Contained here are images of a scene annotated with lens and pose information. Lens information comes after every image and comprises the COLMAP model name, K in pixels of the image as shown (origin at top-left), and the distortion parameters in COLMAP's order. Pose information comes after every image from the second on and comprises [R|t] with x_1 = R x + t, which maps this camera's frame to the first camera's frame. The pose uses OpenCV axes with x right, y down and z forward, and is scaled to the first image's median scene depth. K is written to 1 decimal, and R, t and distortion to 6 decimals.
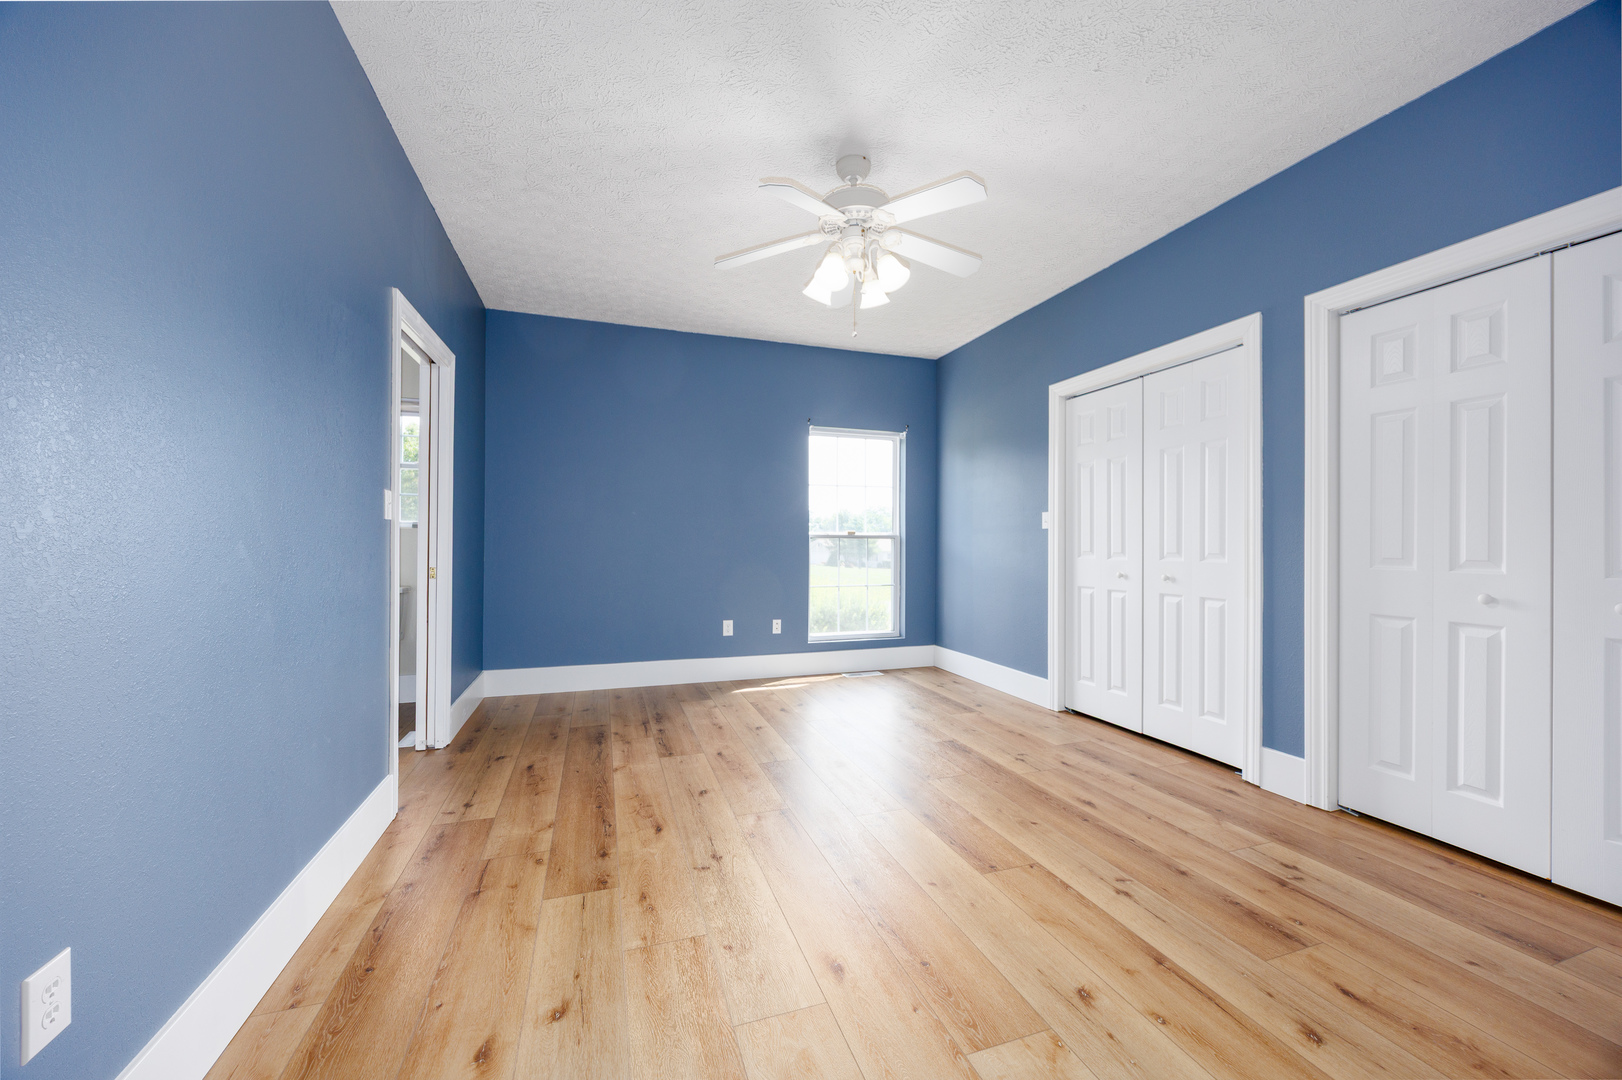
lens RADIAL K [[617.5, 0, 804.6], [0, 617.5, 542.8], [0, 0, 1]] dist [-0.002656, -0.000364]
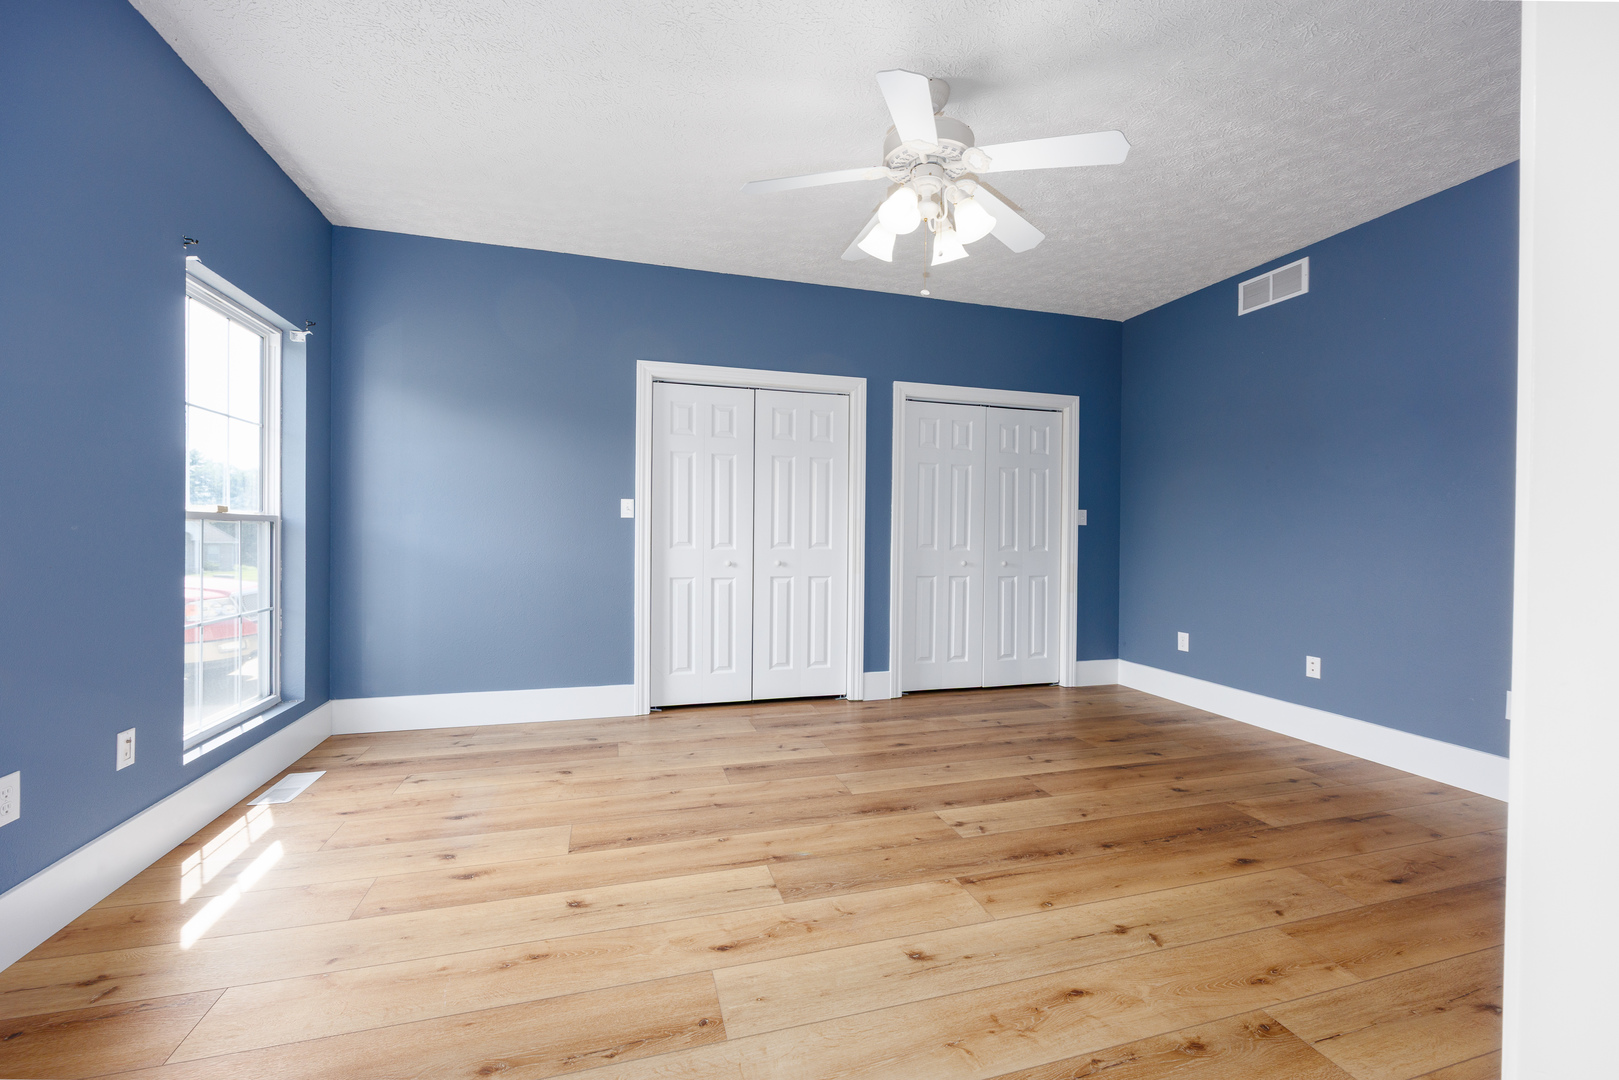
lens RADIAL K [[616.4, 0, 803.3], [0, 616.4, 537.4], [0, 0, 1]] dist [-0.002656, -0.000364]
pose [[0.064930, -0.006355, 0.997870, -0.718770], [-0.009287, 0.999933, 0.006973, -0.003220], [-0.997847, -0.009720, 0.064867, 1.014957]]
